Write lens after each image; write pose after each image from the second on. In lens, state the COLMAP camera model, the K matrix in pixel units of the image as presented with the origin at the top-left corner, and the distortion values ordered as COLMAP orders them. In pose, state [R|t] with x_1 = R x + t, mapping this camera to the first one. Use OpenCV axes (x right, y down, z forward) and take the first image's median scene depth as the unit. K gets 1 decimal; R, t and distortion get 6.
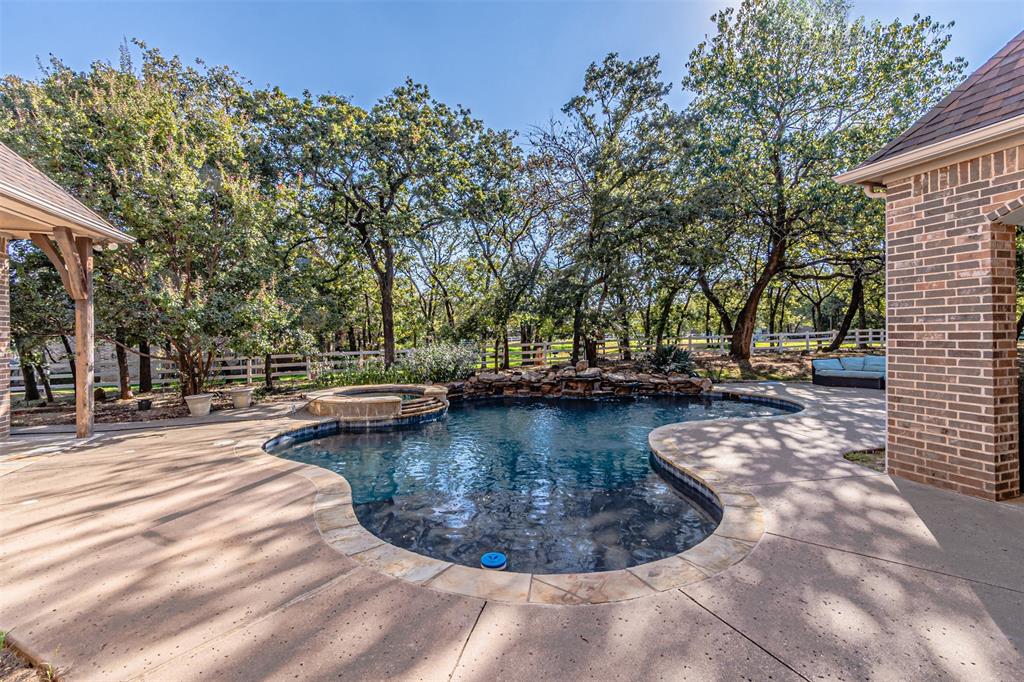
lens RADIAL K [[438.5, 0, 515.6], [0, 438.5, 333.9], [0, 0, 1]] dist [0.005338, -0.002734]
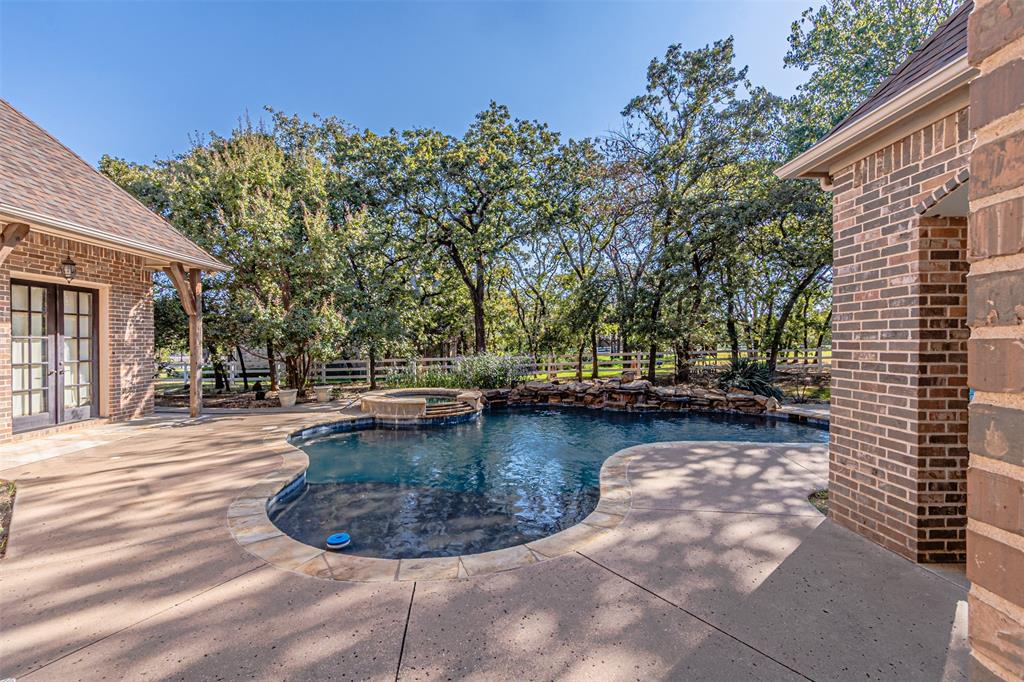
lens RADIAL K [[438.5, 0, 534.8], [0, 438.5, 349.4], [0, 0, 1]] dist [0.005338, -0.002734]
pose [[0.955964, 0.016714, -0.293007, 0.412120], [-0.011380, 0.999737, 0.019898, -0.012176], [0.293262, -0.015688, 0.955903, 0.016674]]
